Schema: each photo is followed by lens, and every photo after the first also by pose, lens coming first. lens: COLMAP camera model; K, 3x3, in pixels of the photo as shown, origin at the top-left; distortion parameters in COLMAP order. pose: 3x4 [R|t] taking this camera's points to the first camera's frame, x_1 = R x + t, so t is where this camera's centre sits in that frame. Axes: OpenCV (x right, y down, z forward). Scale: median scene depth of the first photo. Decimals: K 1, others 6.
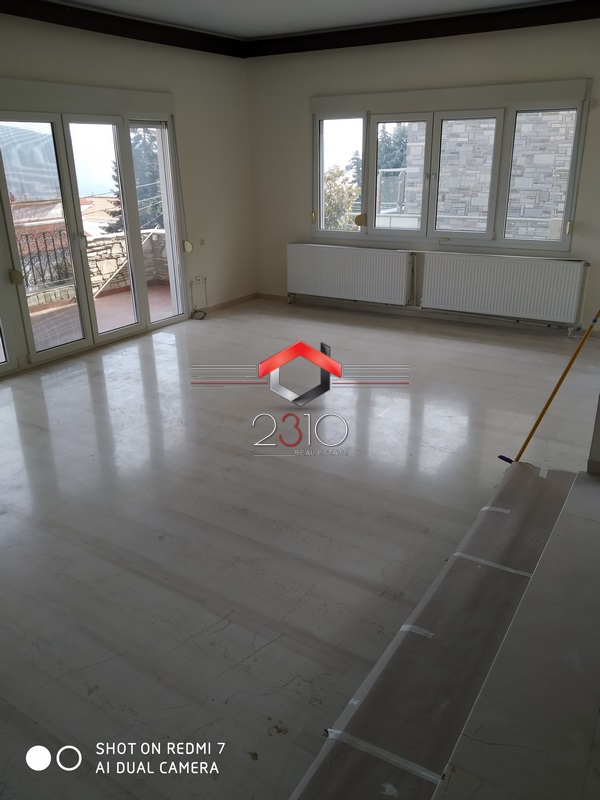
lens RADIAL K [[639.6, 0, 301.8], [0, 639.6, 391.2], [0, 0, 1]] dist [0.074125, -0.112742]
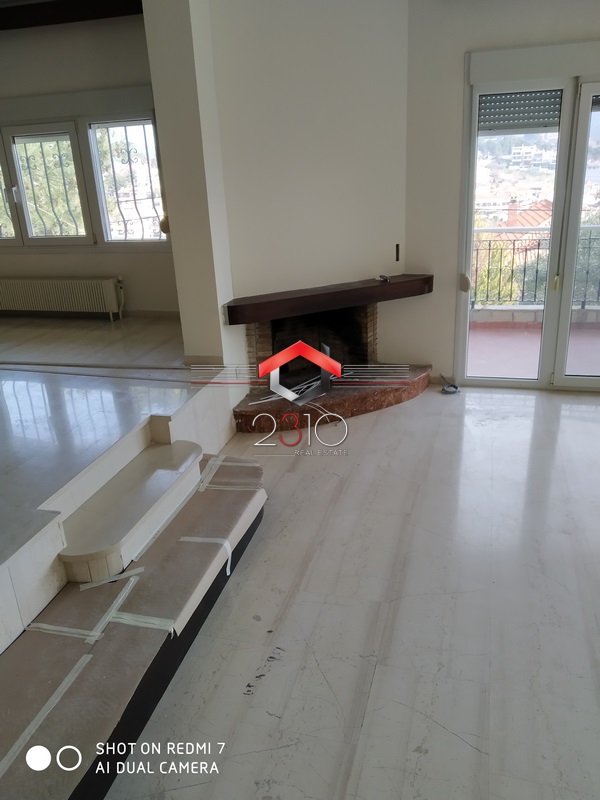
lens RADIAL K [[627.7, 0, 300.0], [0, 627.7, 400.0], [0, 0, 1]] dist [0.074515, -0.091349]
pose [[0.291095, 0.348367, -0.891013, 0.208447], [-0.296842, 0.918269, 0.262044, -0.124706], [0.909477, 0.188210, 0.370713, 0.328088]]
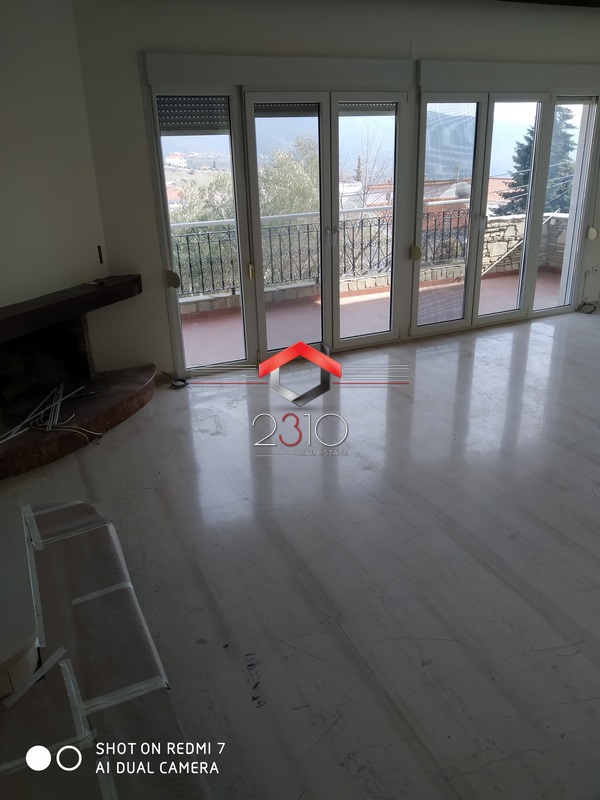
lens RADIAL K [[639.6, 0, 301.8], [0, 639.6, 391.2], [0, 0, 1]] dist [0.074125, -0.112742]
pose [[0.842926, 0.188170, -0.504052, -0.018735], [-0.174952, 0.981796, 0.073947, -0.000098], [0.508790, 0.025853, 0.860502, 0.004274]]
